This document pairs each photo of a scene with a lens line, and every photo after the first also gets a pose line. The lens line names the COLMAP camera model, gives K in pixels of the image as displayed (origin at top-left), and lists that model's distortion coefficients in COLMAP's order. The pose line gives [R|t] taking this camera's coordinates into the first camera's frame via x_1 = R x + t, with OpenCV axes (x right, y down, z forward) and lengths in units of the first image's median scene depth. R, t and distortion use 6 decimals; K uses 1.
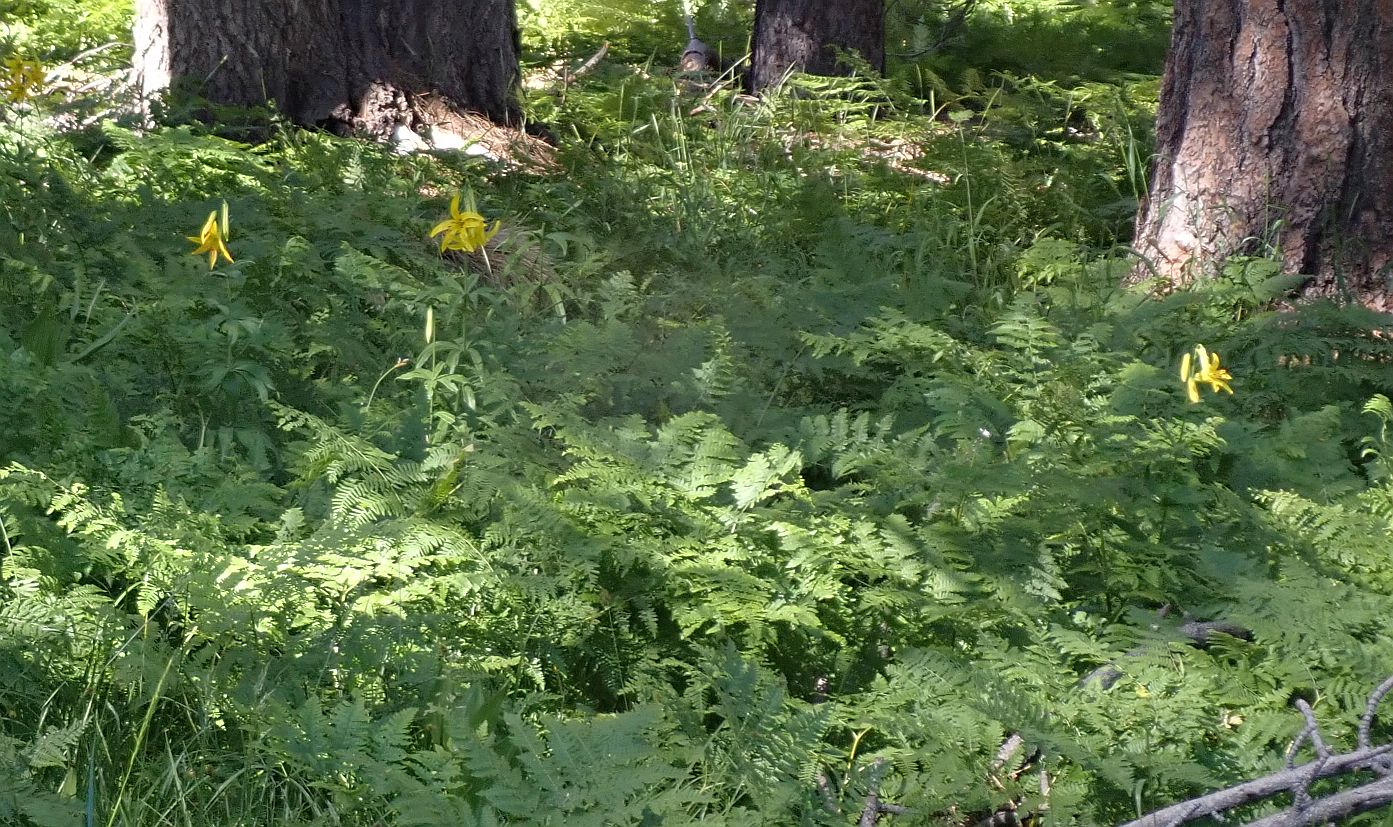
lens RADIAL K [[4070.3, 0, 695.3], [0, 4070.3, 413.8], [0, 0, 1]] dist [0.009838, 0.000000]
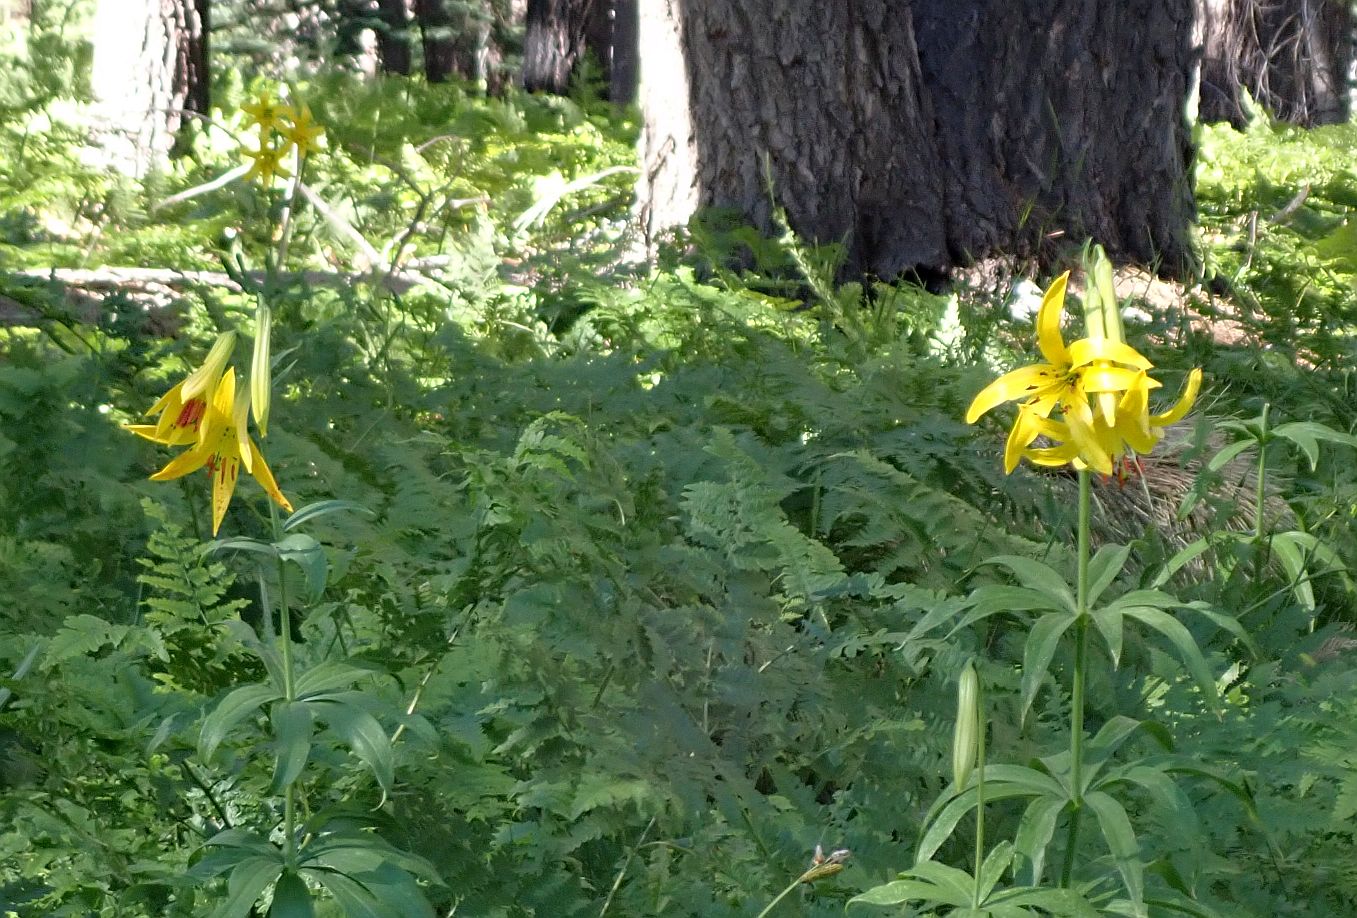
lens RADIAL K [[4018.0, 0, 677.4], [0, 4018.0, 459.2], [0, 0, 1]] dist [0.255803, 0.000000]
pose [[0.986234, -0.000319, -0.165358, -0.017043], [-0.006201, 0.999223, -0.038913, -0.013406], [0.165242, 0.039403, 0.985466, 0.323712]]
